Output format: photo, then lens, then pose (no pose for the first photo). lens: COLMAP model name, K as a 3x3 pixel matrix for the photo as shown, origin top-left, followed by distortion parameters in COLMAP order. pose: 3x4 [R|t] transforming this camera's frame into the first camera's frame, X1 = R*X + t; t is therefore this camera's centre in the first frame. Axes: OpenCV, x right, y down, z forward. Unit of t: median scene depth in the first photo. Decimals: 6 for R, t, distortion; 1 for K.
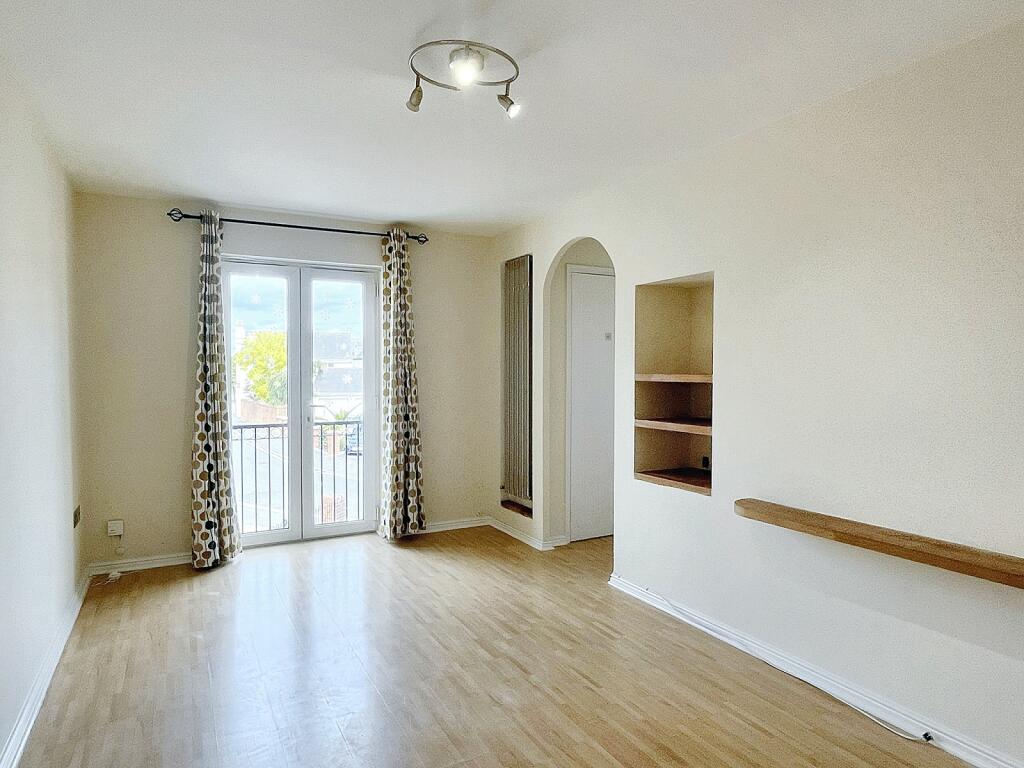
lens RADIAL K [[606.8, 0, 512.0], [0, 606.8, 384.0], [0, 0, 1]] dist [0.002067, -0.020681]
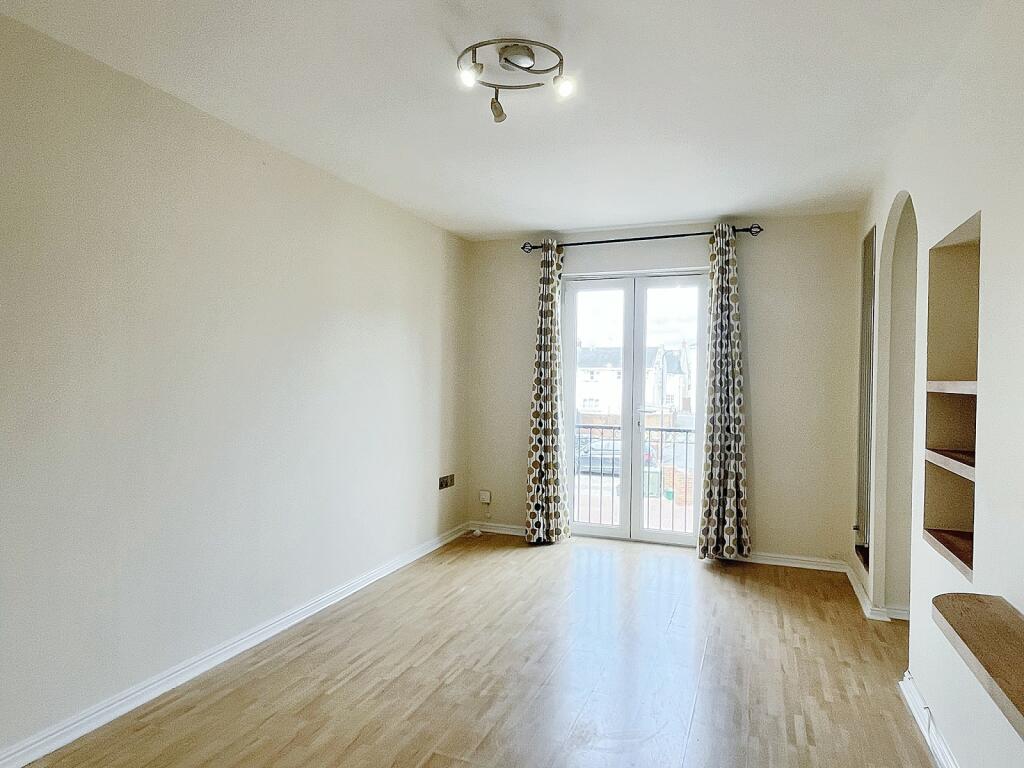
lens RADIAL K [[606.8, 0, 512.0], [0, 606.8, 384.0], [0, 0, 1]] dist [0.002067, -0.020681]
pose [[0.653893, 0.014668, -0.756445, 0.343221], [-0.028559, 0.999578, -0.005304, 0.002144], [0.756048, 0.025072, 0.654036, 0.182042]]
